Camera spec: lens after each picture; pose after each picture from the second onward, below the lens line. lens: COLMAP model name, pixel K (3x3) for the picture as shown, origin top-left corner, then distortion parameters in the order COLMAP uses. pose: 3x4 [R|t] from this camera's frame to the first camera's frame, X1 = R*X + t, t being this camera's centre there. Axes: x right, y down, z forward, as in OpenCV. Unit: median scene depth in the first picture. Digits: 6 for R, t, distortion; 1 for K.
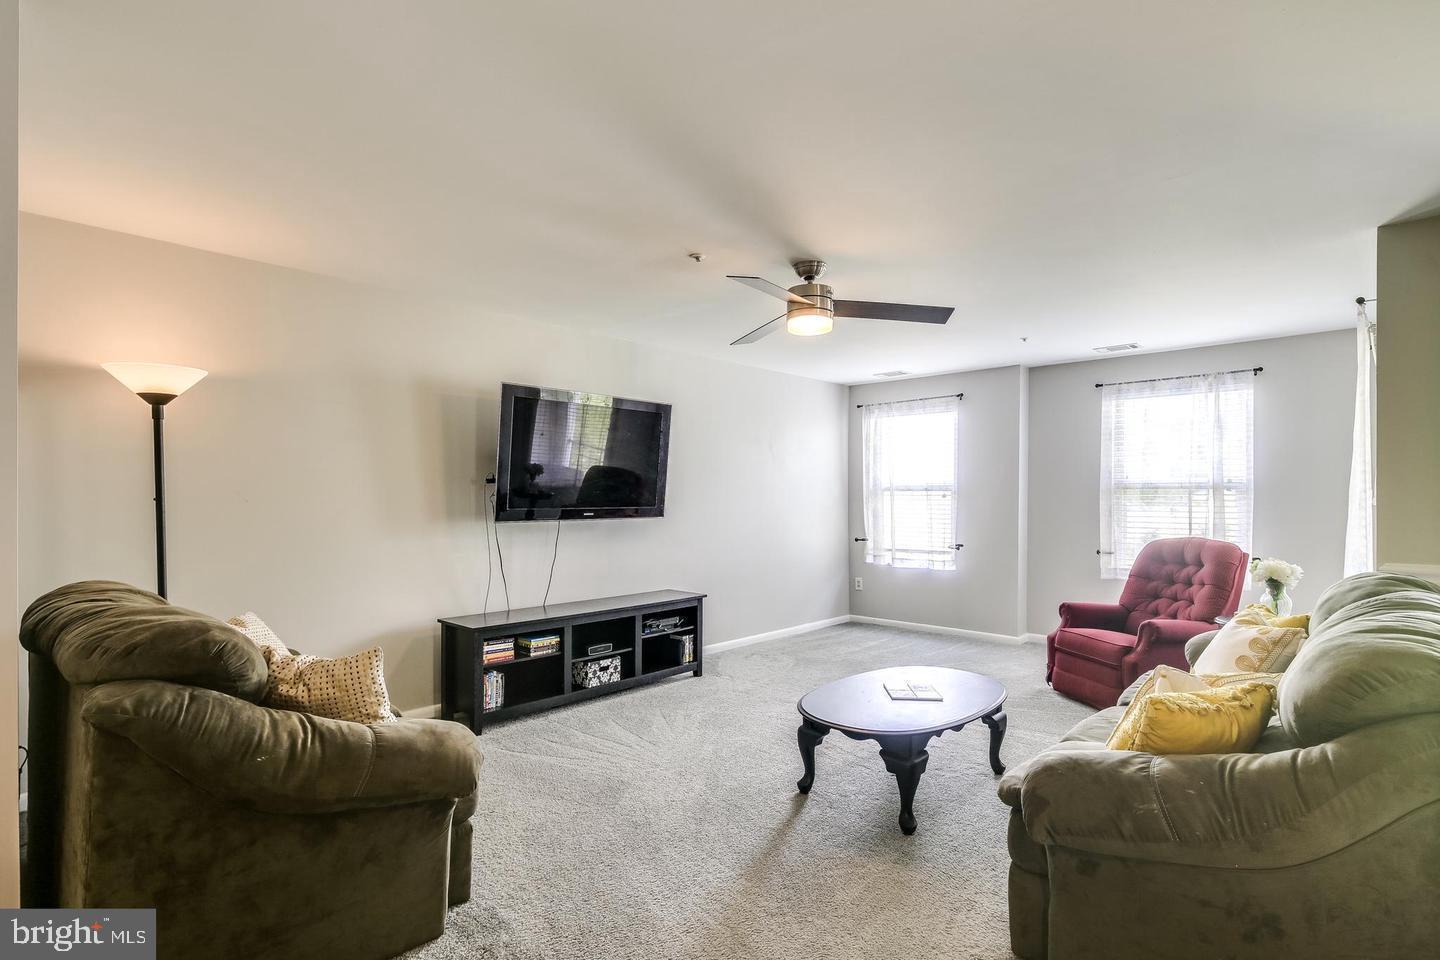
lens RADIAL K [[706.7, 0, 719.5], [0, 706.7, 502.2], [0, 0, 1]] dist [0.005696, -0.001036]
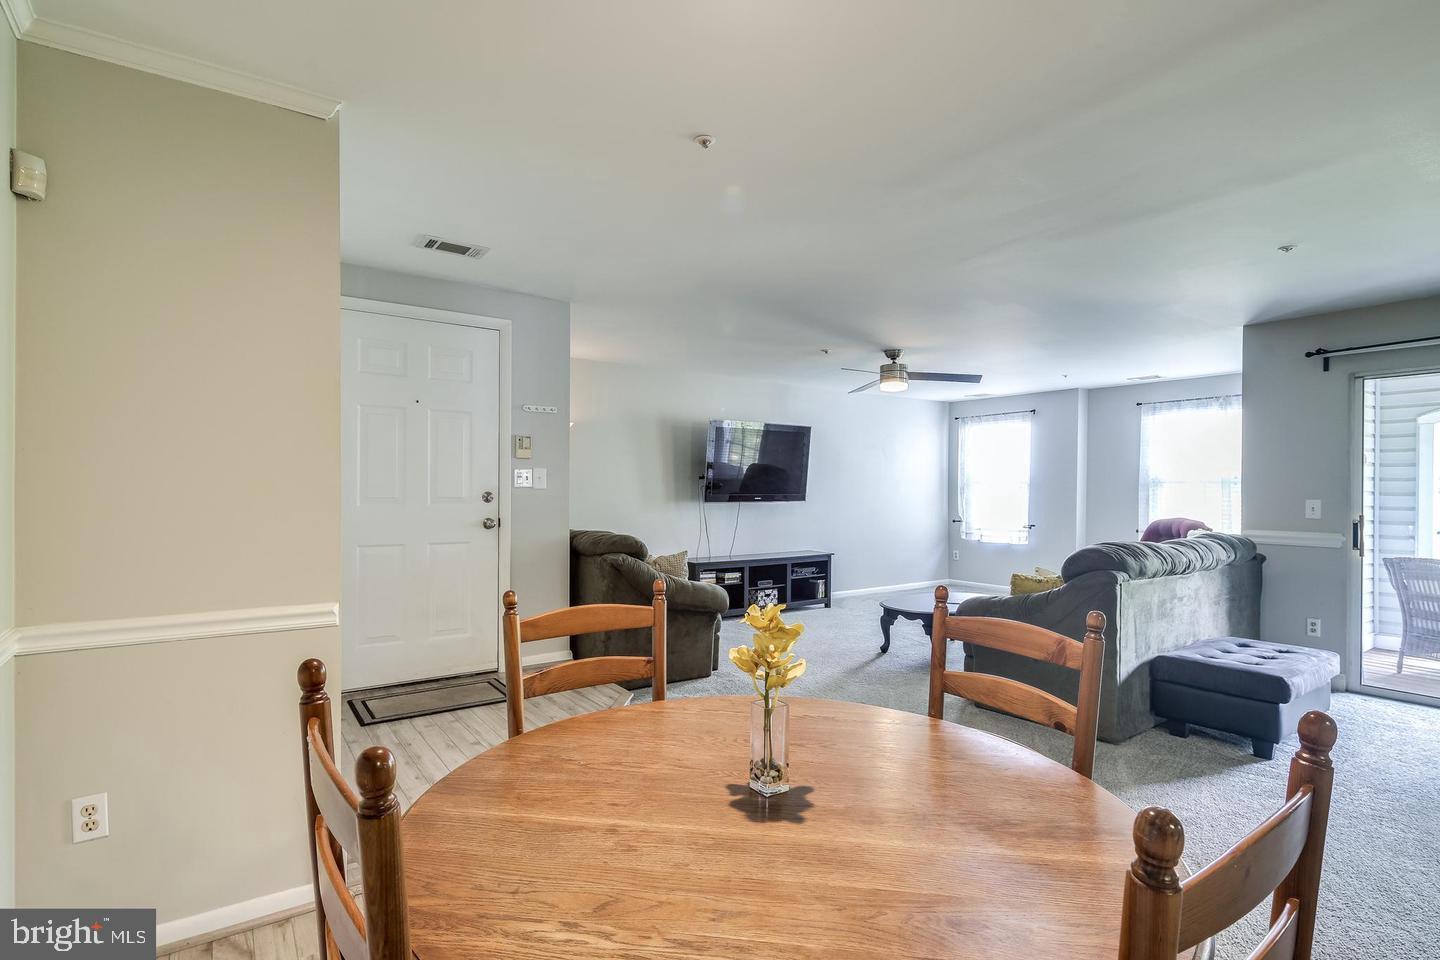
lens RADIAL K [[706.7, 0, 725.1], [0, 706.7, 502.7], [0, 0, 1]] dist [0.005696, -0.001036]
pose [[0.982297, 0.008461, -0.187141, 0.036906], [-0.005683, 0.999866, 0.015375, 0.002709], [0.187246, -0.014039, 0.982213, -0.550331]]
